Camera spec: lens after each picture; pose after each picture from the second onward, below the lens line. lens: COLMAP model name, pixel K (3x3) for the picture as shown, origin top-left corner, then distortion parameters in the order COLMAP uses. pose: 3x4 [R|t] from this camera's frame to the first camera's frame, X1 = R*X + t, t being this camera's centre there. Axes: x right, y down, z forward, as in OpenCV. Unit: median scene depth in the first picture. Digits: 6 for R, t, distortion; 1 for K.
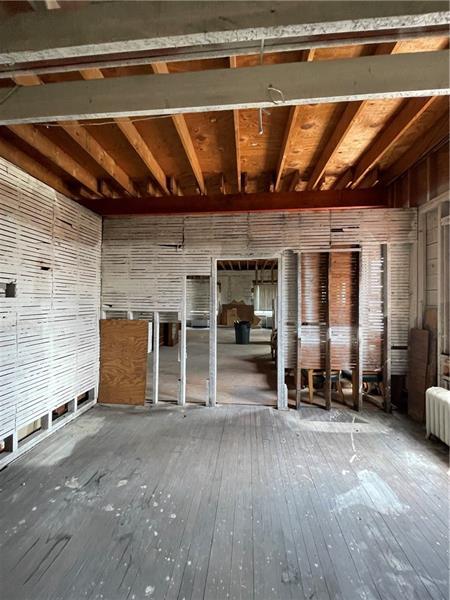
lens RADIAL K [[243.0, 0, 224.2], [0, 243.0, 298.1], [0, 0, 1]] dist [-0.002794, 0.000227]
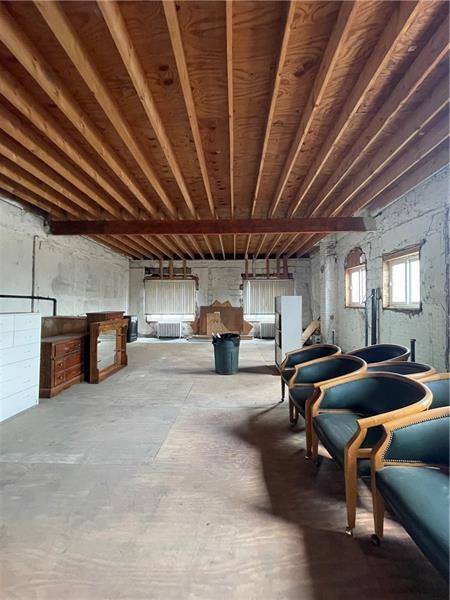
lens RADIAL K [[243.0, 0, 227.0], [0, 243.0, 299.1], [0, 0, 1]] dist [-0.002794, 0.000227]
pose [[0.997805, -0.001469, 0.066205, 0.024013], [0.002563, 0.999862, -0.016442, 0.016060], [-0.066172, 0.016576, 0.997671, 0.262876]]
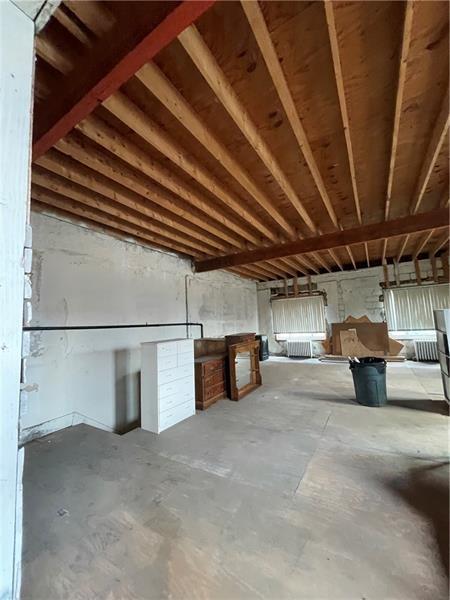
lens RADIAL K [[243.0, 0, 225.6], [0, 243.0, 299.8], [0, 0, 1]] dist [-0.002794, 0.000227]
pose [[0.897912, -0.091382, -0.430584, 0.025269], [0.056098, 0.993993, -0.093971, 0.007516], [0.436585, 0.060223, 0.897645, 0.260408]]
